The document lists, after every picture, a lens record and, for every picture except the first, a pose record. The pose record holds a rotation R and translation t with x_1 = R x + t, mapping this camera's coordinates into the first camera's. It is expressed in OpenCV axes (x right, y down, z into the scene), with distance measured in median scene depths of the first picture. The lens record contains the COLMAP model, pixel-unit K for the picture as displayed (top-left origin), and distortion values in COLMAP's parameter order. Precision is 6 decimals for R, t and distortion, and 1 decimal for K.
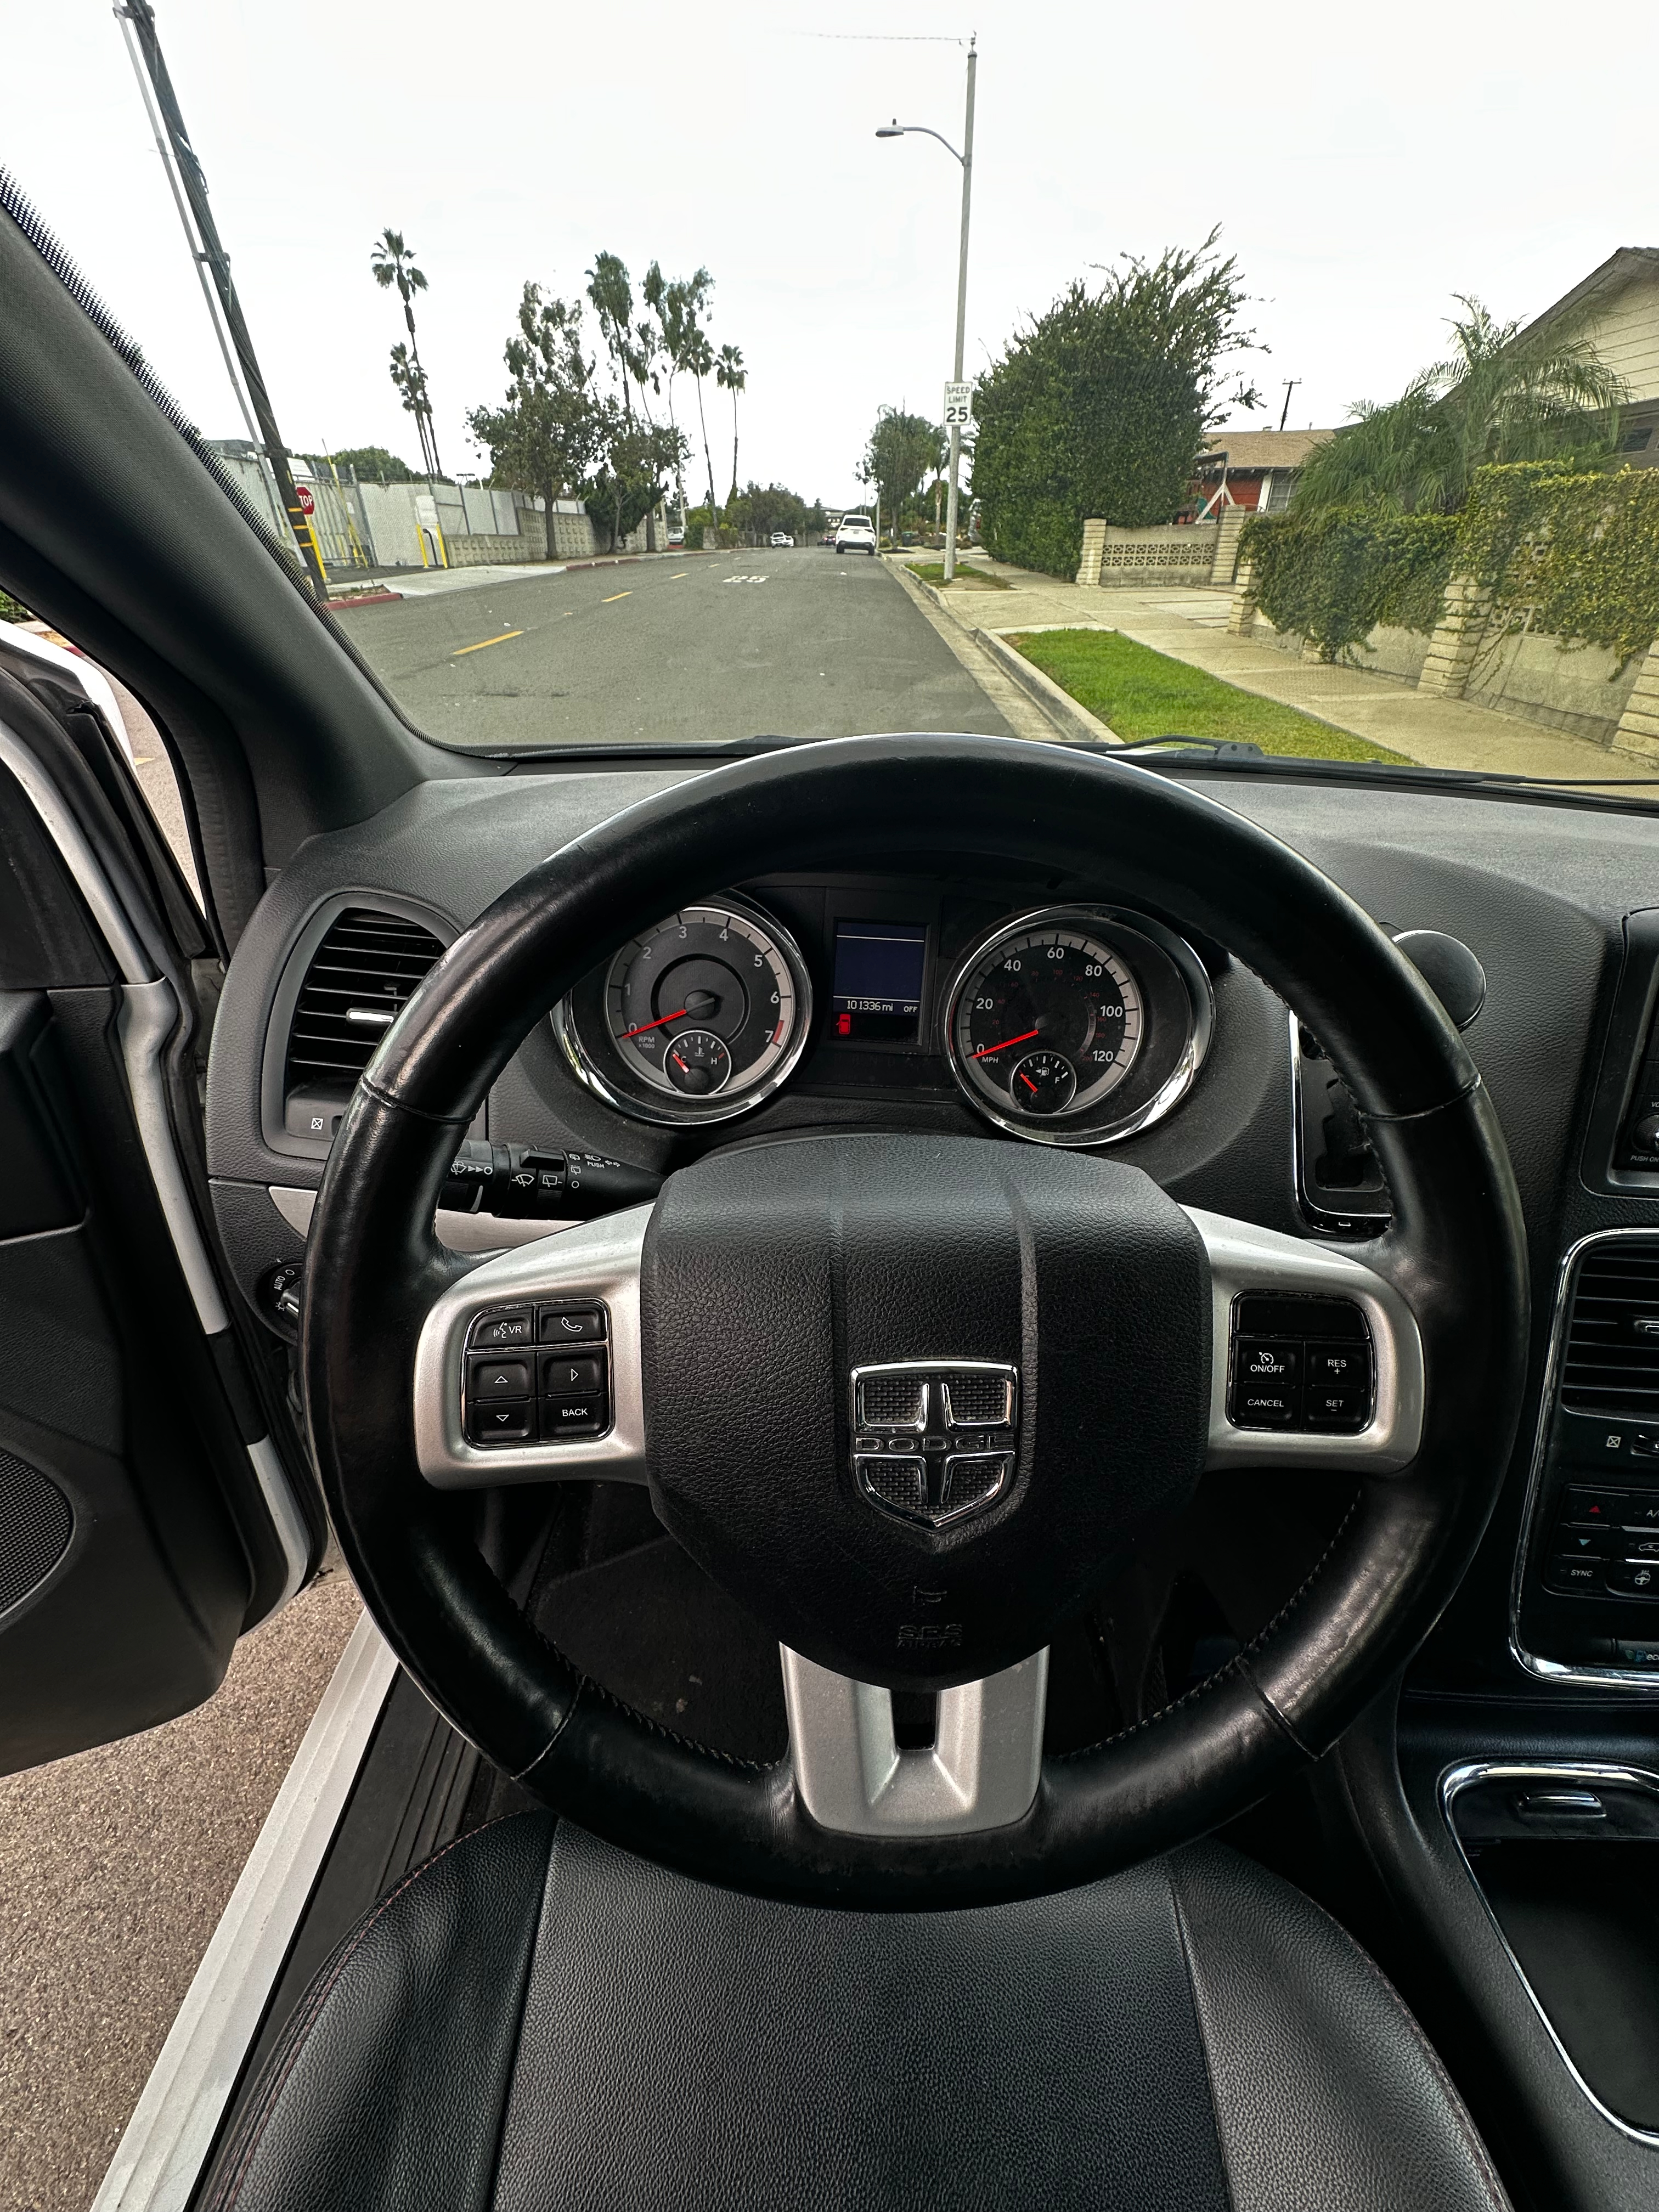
lens RADIAL K [[889.7, 0, 837.5], [0, 889.7, 1109.9], [0, 0, 1]] dist [-0.000021, 0.000011]
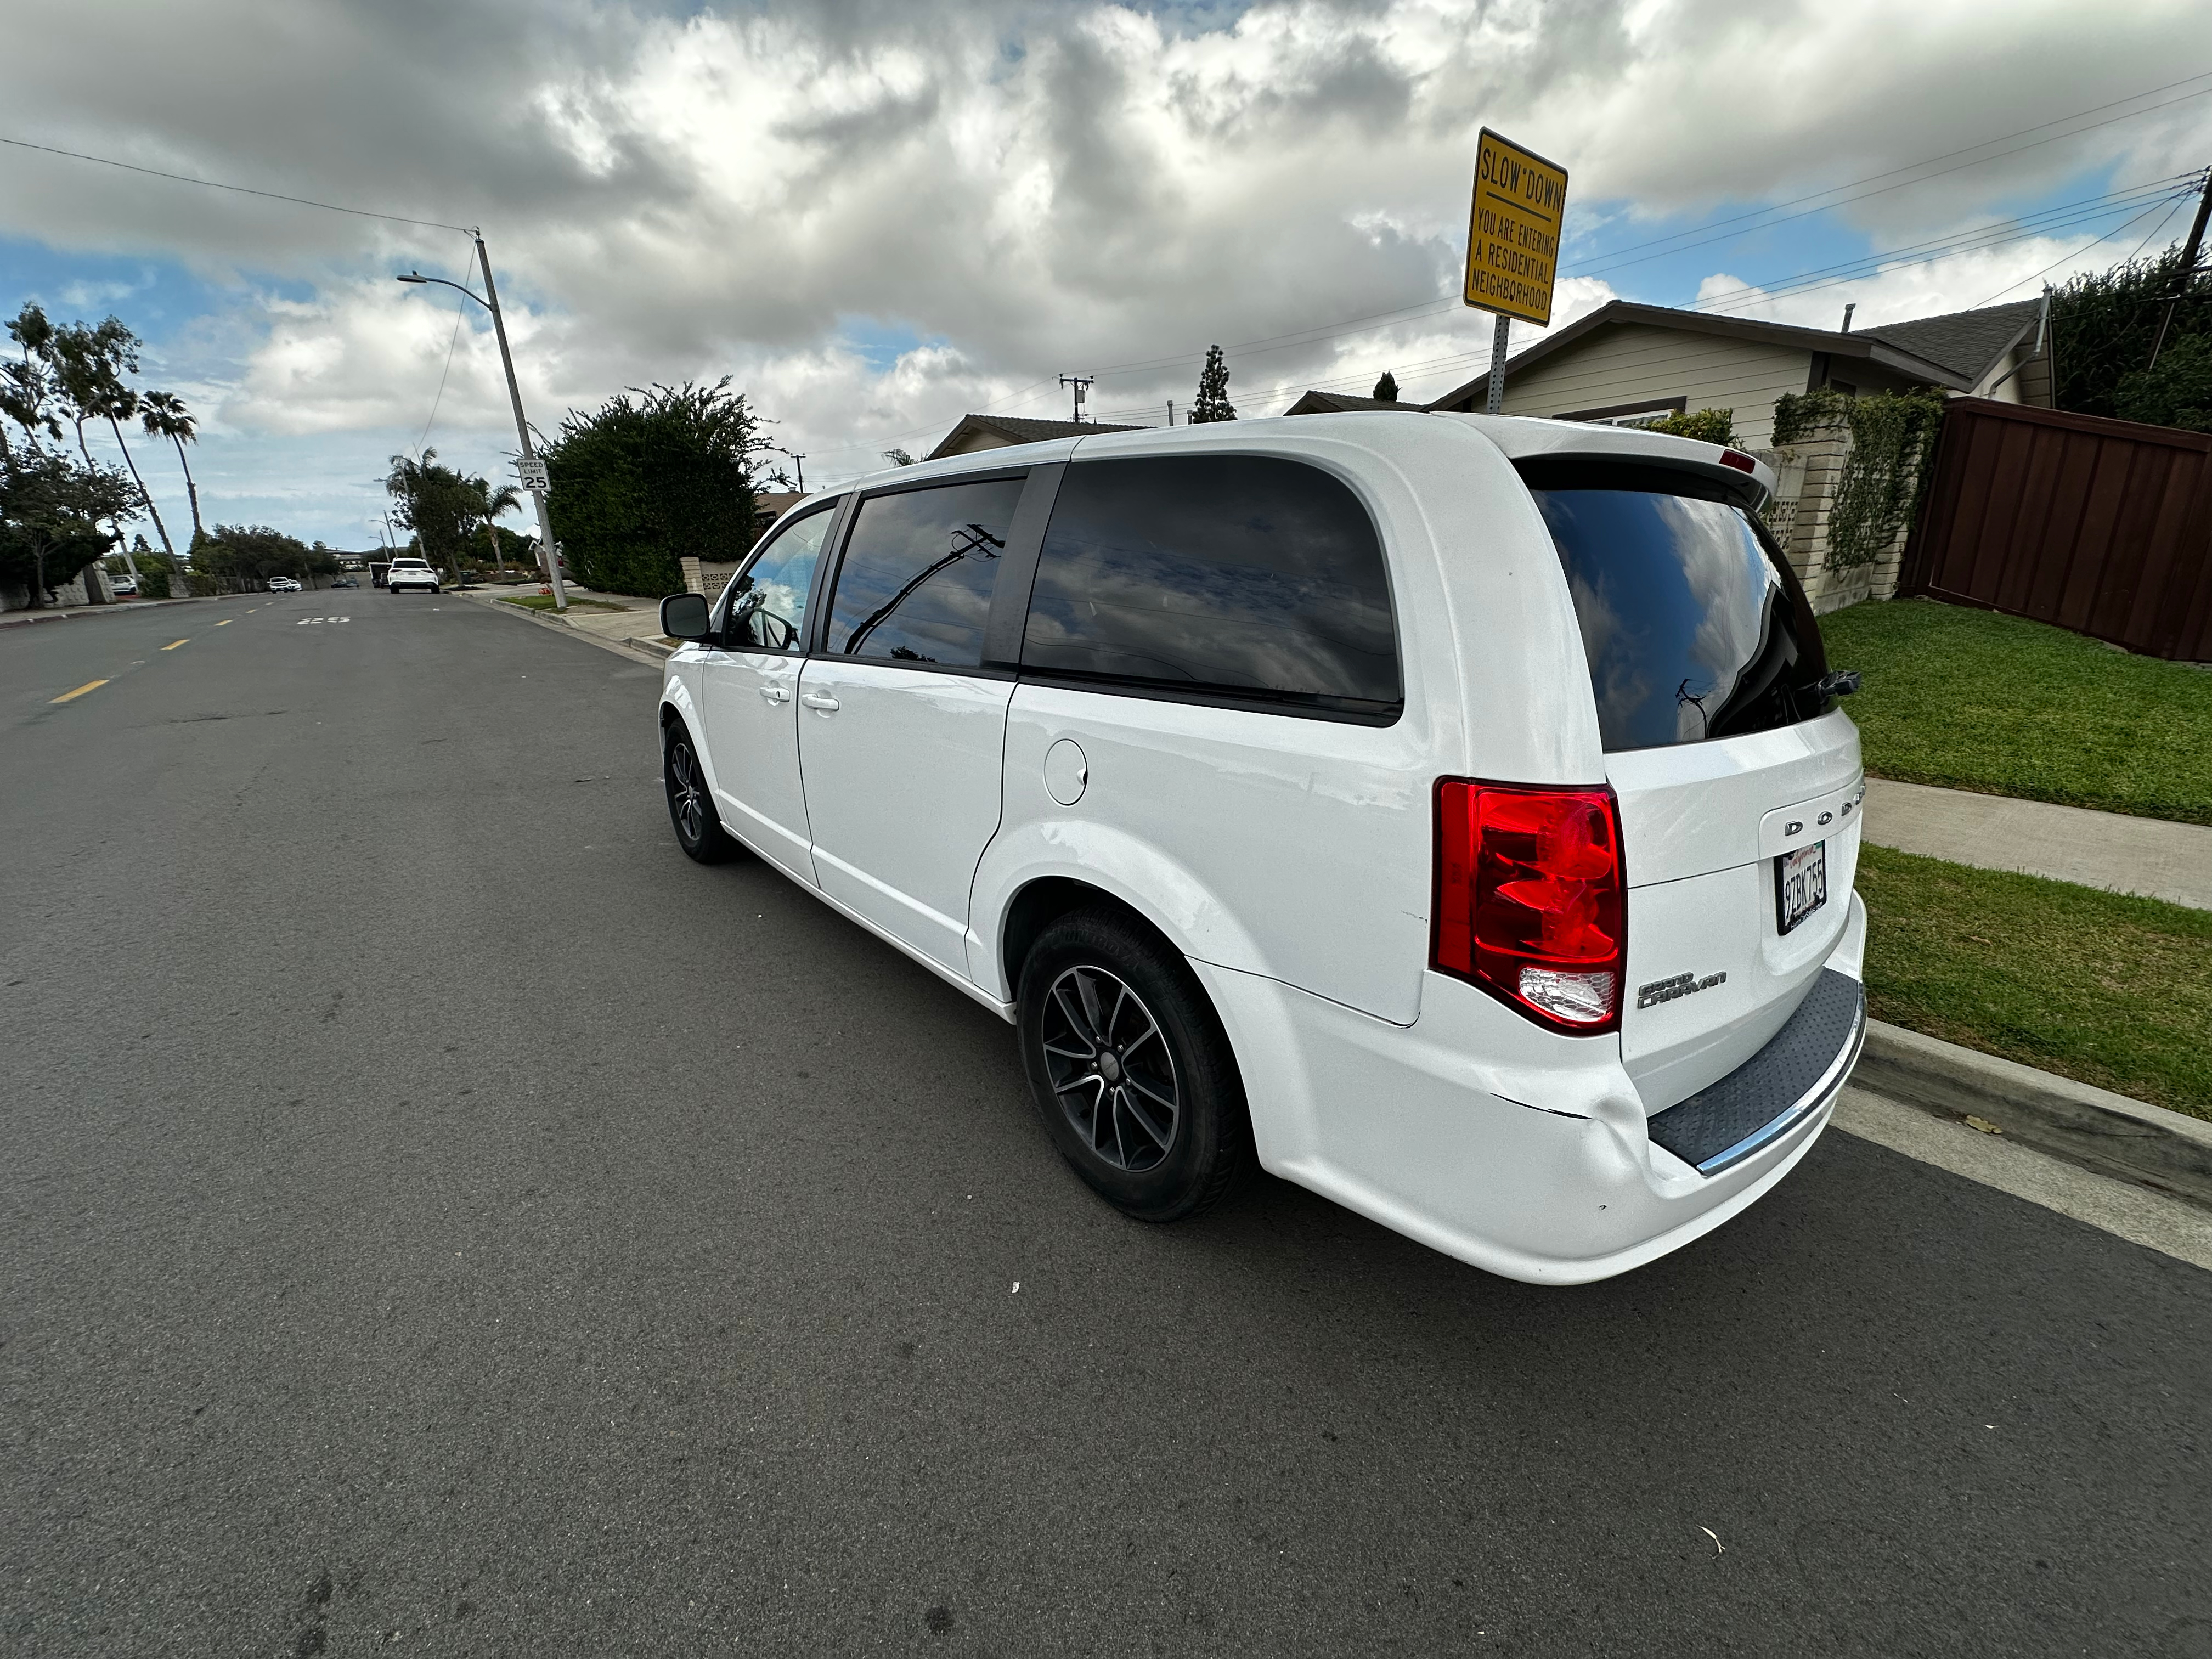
lens RADIAL K [[889.7, 0, 1101.3], [0, 889.7, 827.0], [0, 0, 1]] dist [-0.000021, 0.000011]
pose [[0.775053, -0.209493, 0.596159, -0.090865], [0.368565, 0.916214, -0.157202, 0.100541], [-0.513276, 0.341563, 0.787326, -0.162805]]
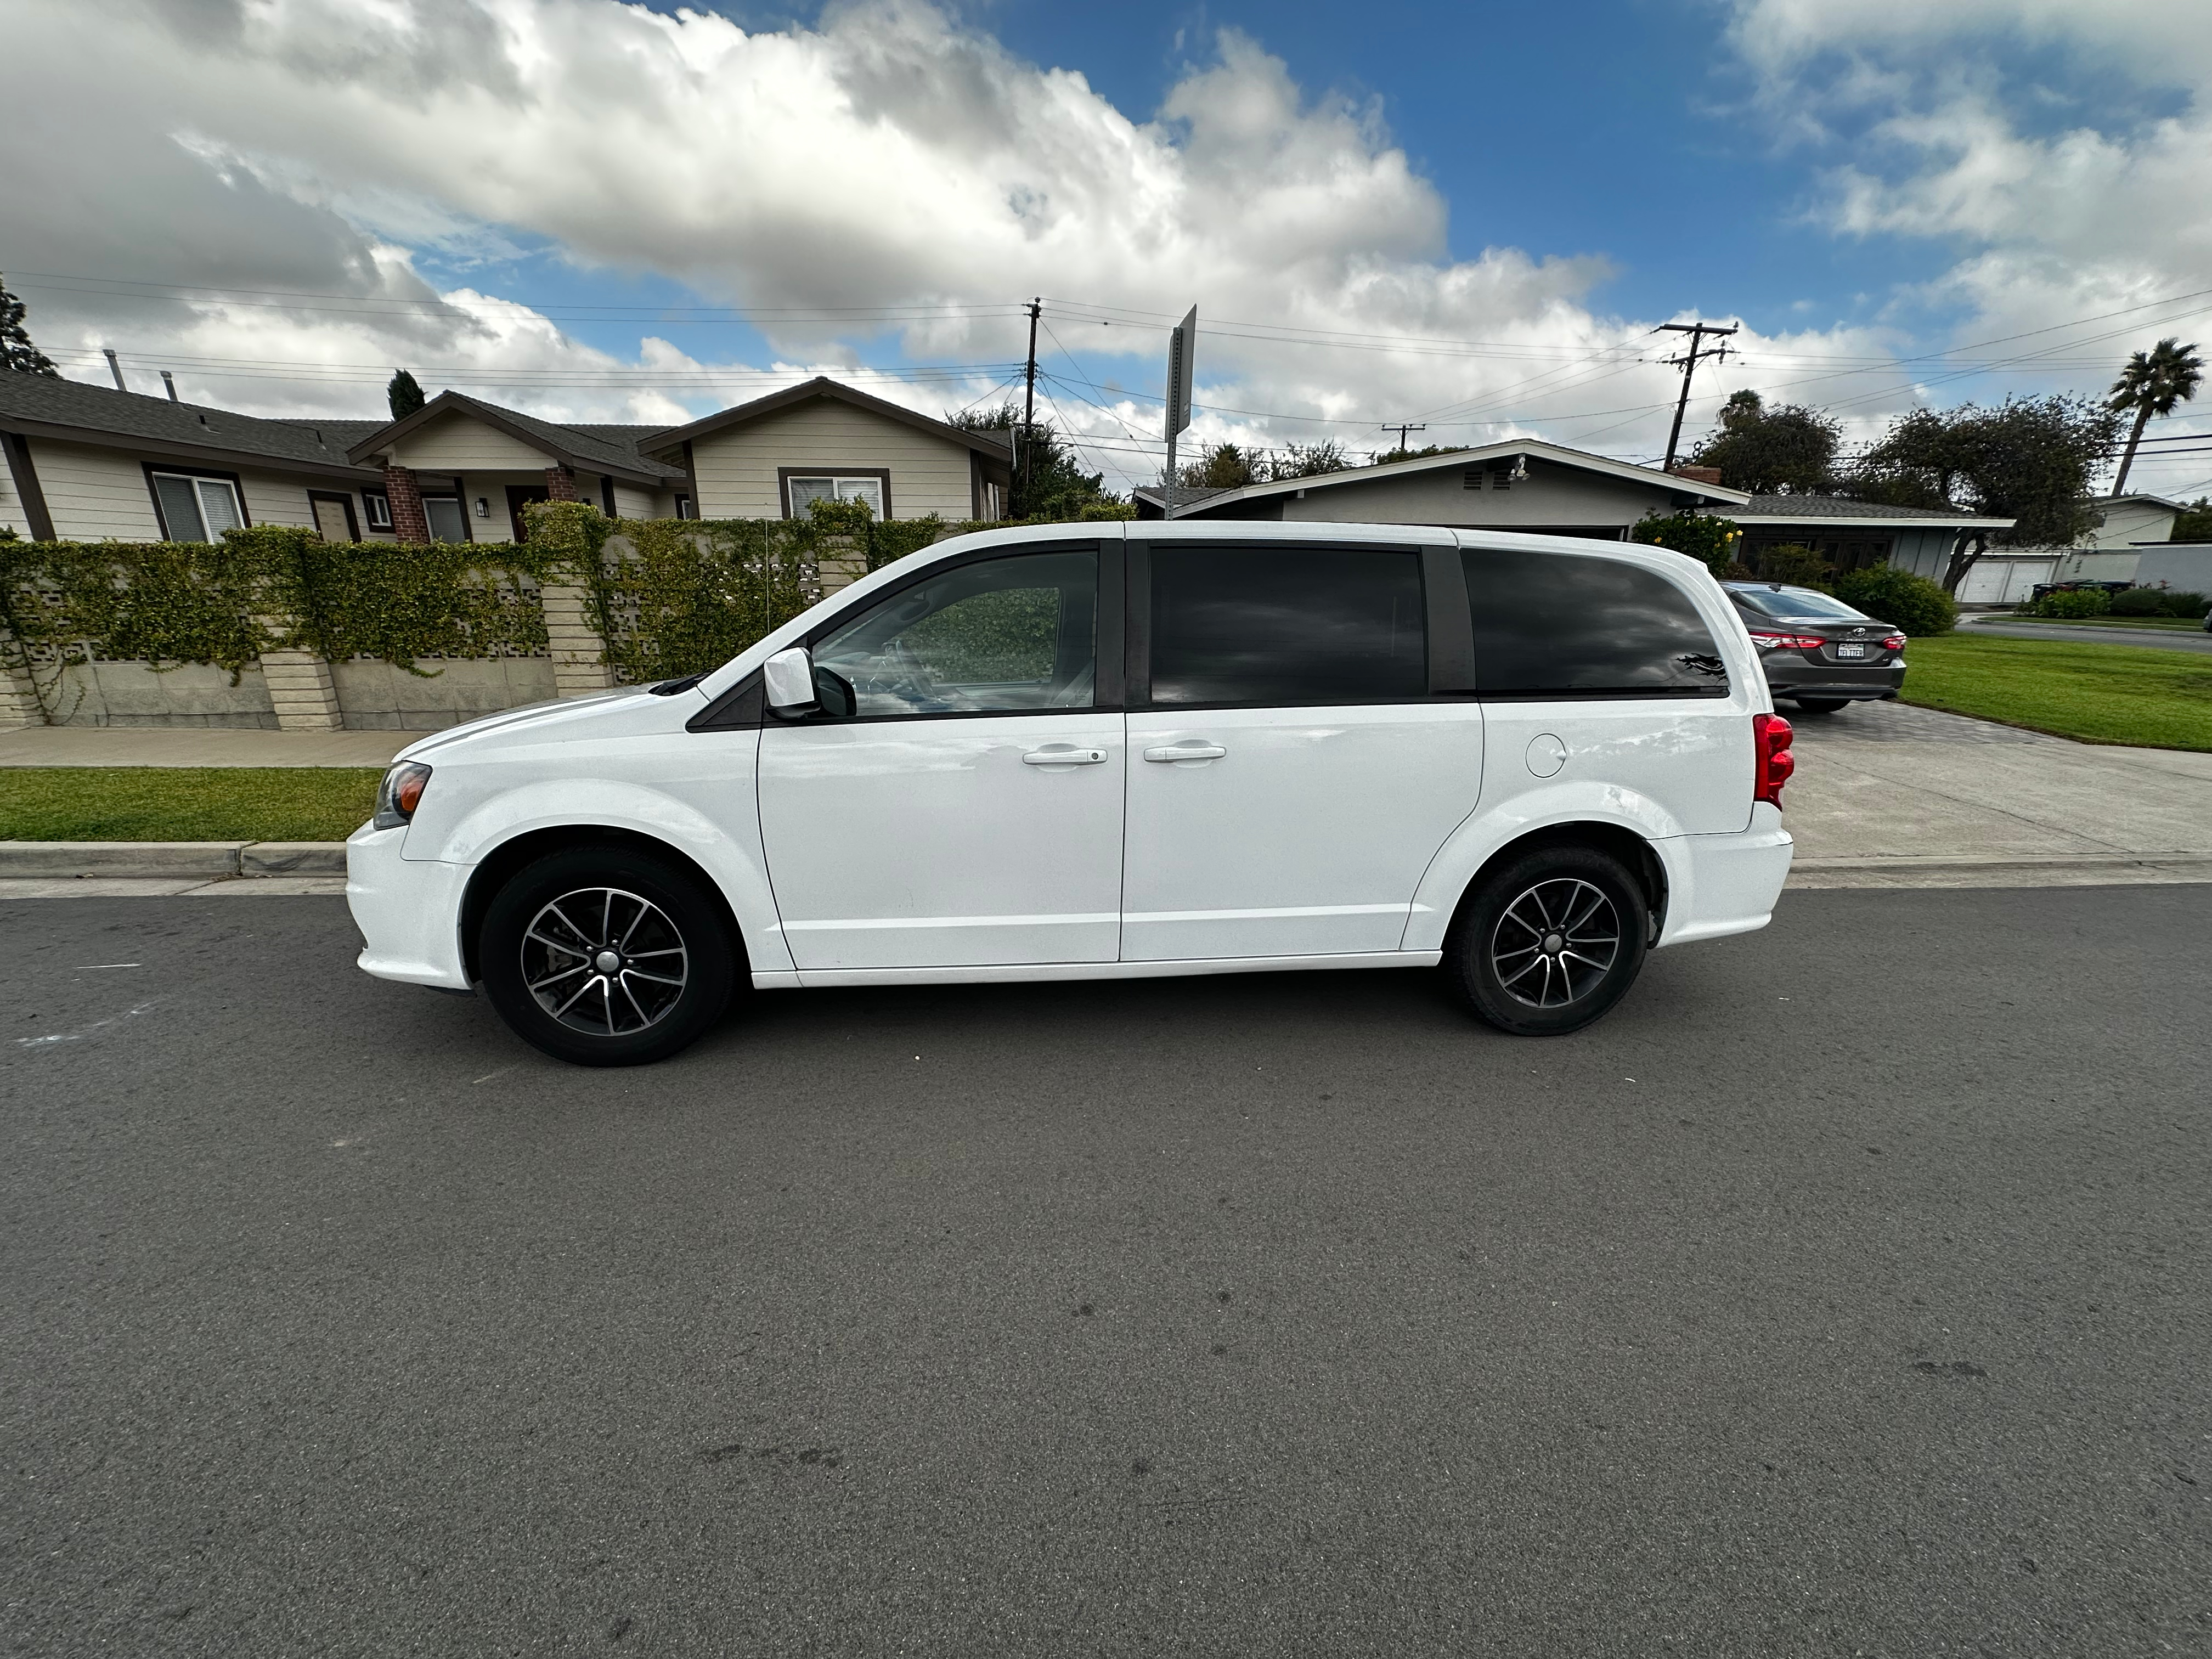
lens RADIAL K [[889.7, 0, 1098.1], [0, 889.7, 840.1], [0, 0, 1]] dist [-0.000021, 0.000011]
pose [[-0.110533, -0.284173, 0.952380, -0.183282], [0.530215, 0.793639, 0.298344, -0.009530], [-0.840628, 0.537943, 0.062949, -0.002567]]
